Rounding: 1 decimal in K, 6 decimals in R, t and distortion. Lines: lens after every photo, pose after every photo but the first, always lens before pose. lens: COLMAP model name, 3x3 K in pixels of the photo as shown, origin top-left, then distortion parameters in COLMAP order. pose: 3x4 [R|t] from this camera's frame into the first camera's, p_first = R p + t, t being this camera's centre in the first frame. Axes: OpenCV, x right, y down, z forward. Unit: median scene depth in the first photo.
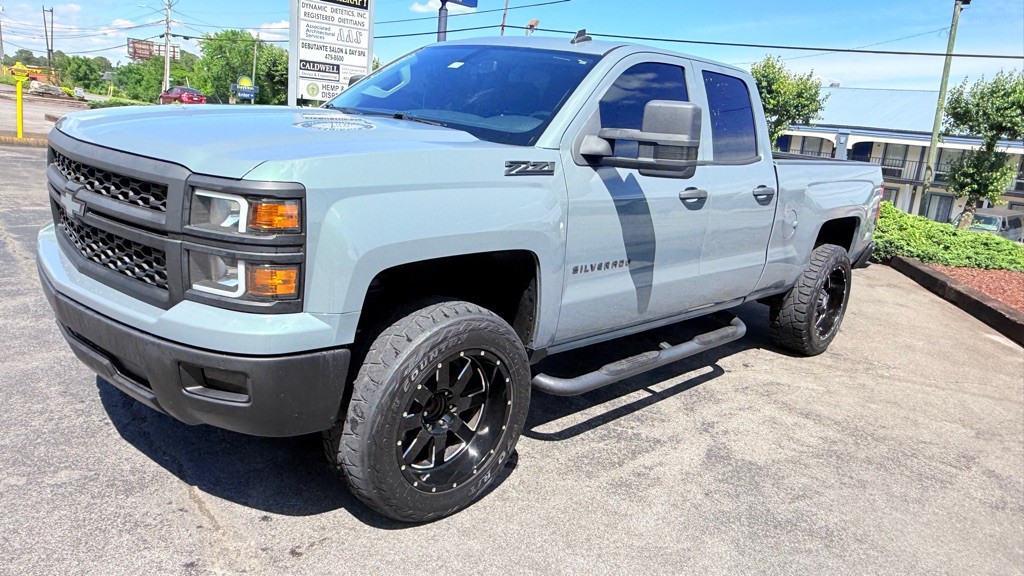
lens RADIAL K [[713.3, 0, 509.0], [0, 713.3, 287.4], [0, 0, 1]] dist [-0.001302, 0.002401]
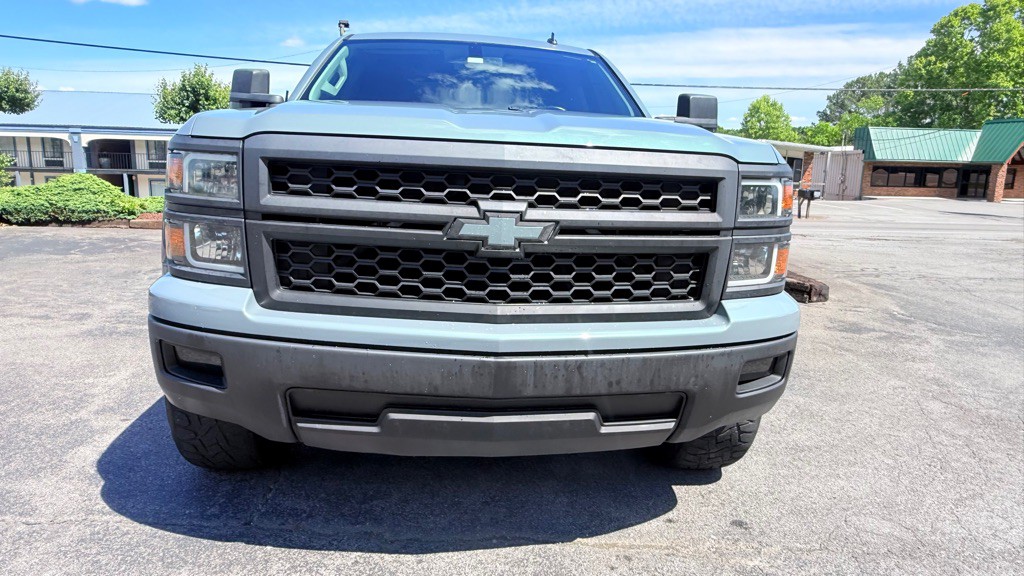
lens RADIAL K [[657.7, 0, 512.0], [0, 657.7, 288.0], [0, 0, 1]] dist [0.001344, 0.001406]
pose [[0.644155, -0.213558, 0.734477, -0.770377], [0.208857, 0.972851, 0.099695, -0.086733], [-0.735828, 0.089181, 0.671271, 0.378090]]
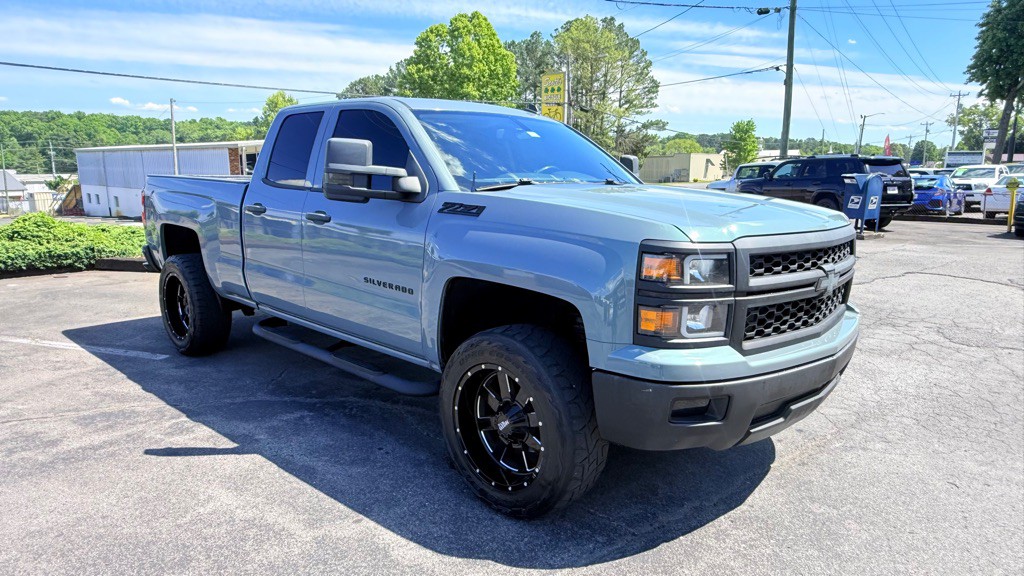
lens RADIAL K [[660.2, 0, 505.8], [0, 660.2, 292.7], [0, 0, 1]] dist [-0.001700, -0.002563]
pose [[-0.003014, -0.279596, 0.960113, -1.187661], [0.222819, 0.935792, 0.273213, -0.372706], [-0.974855, 0.214755, 0.059478, 1.027159]]
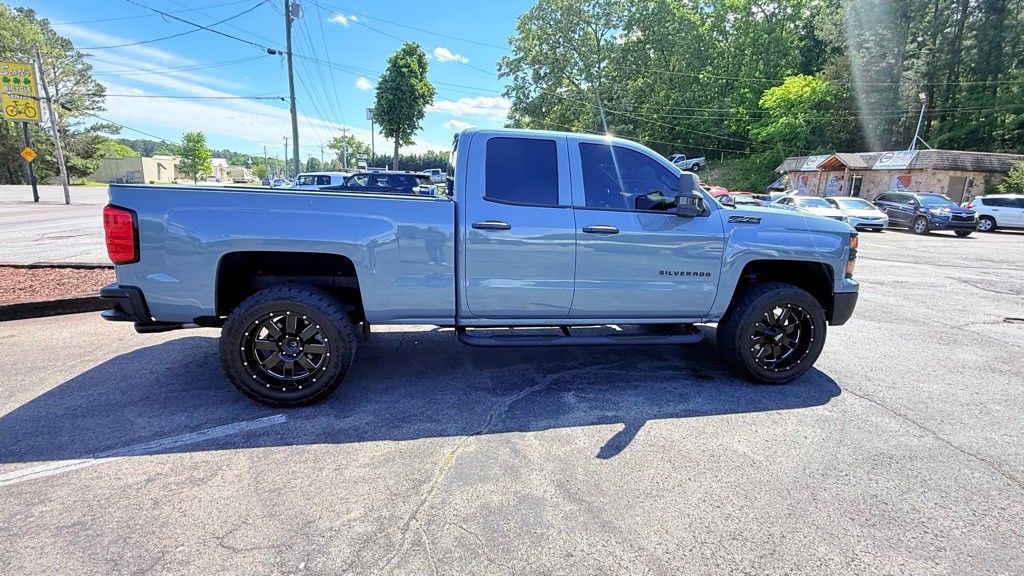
lens RADIAL K [[487.0, 0, 512.0], [0, 487.0, 288.0], [0, 0, 1]] dist [0.001347, -0.000962]
pose [[-0.803959, -0.243386, 0.542598, -0.549250], [0.021100, 0.900165, 0.435038, -0.588083], [-0.594310, 0.361201, -0.718561, 2.206108]]
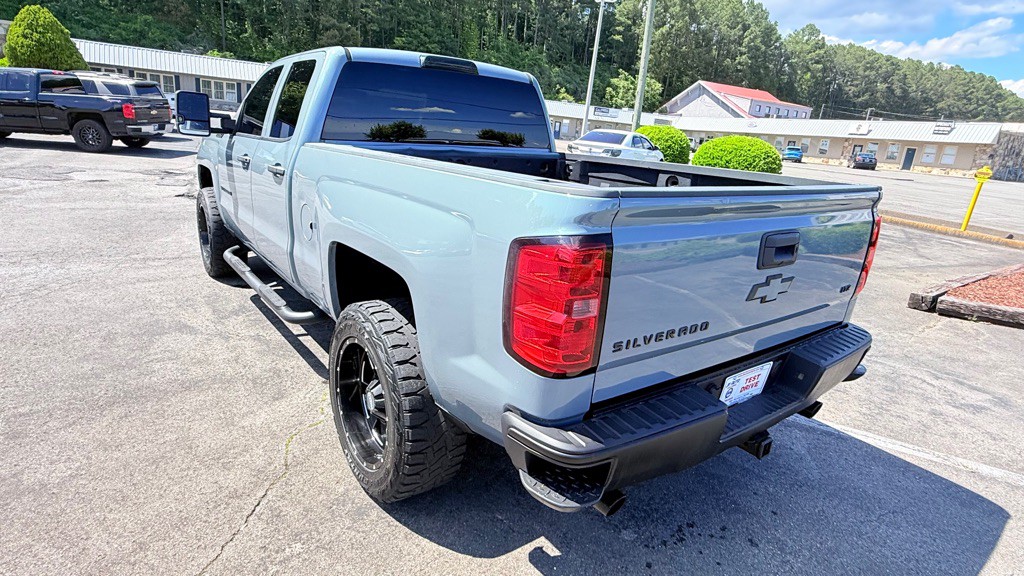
lens RADIAL K [[549.1, 0, 512.0], [0, 549.1, 288.0], [0, 0, 1]] dist [0.000190, -0.000576]
pose [[-0.150463, 0.165657, -0.974638, 1.229928], [-0.319333, 0.924871, 0.206496, -0.277941], [0.935621, 0.342304, -0.086259, 1.637016]]
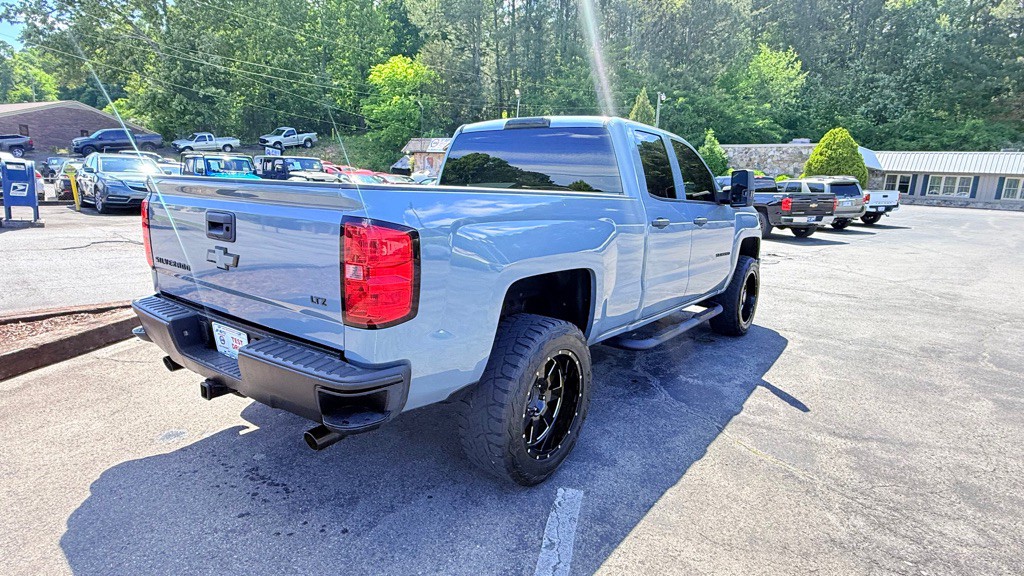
lens RADIAL K [[551.3, 0, 507.1], [0, 551.3, 287.1], [0, 0, 1]] dist [-0.001612, -0.000273]
pose [[-0.981838, -0.117586, -0.148890, 0.438394], [-0.167724, 0.904763, 0.391499, -0.532392], [0.088676, 0.409361, -0.908053, 2.467087]]
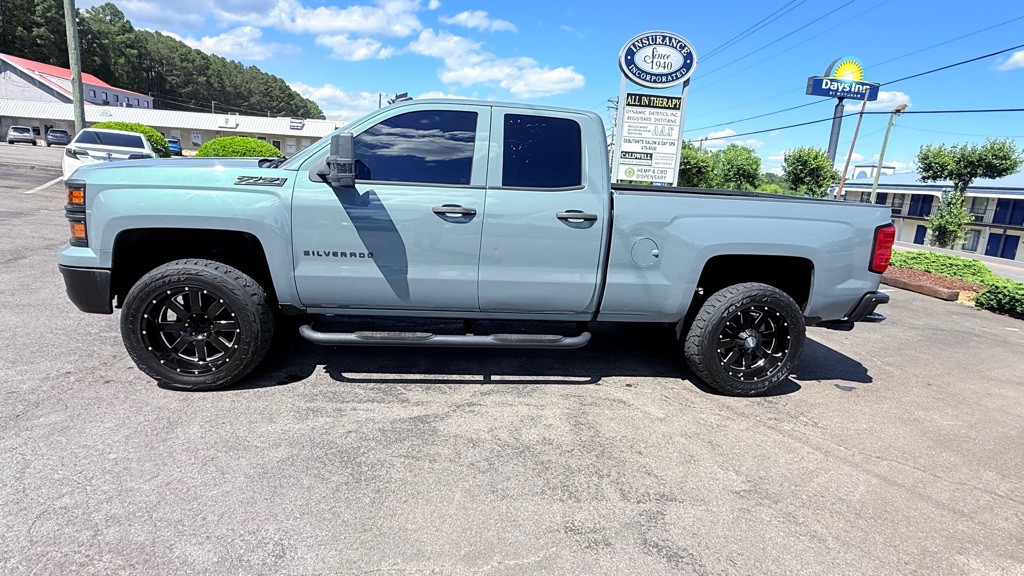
lens RADIAL K [[552.1, 0, 505.8], [0, 552.1, 285.5], [0, 0, 1]] dist [-0.000677, -0.001381]
pose [[0.790568, 0.082650, -0.606771, 0.922631], [-0.134162, 0.990155, -0.039929, 0.026559], [0.597497, 0.112972, 0.793873, 0.298039]]
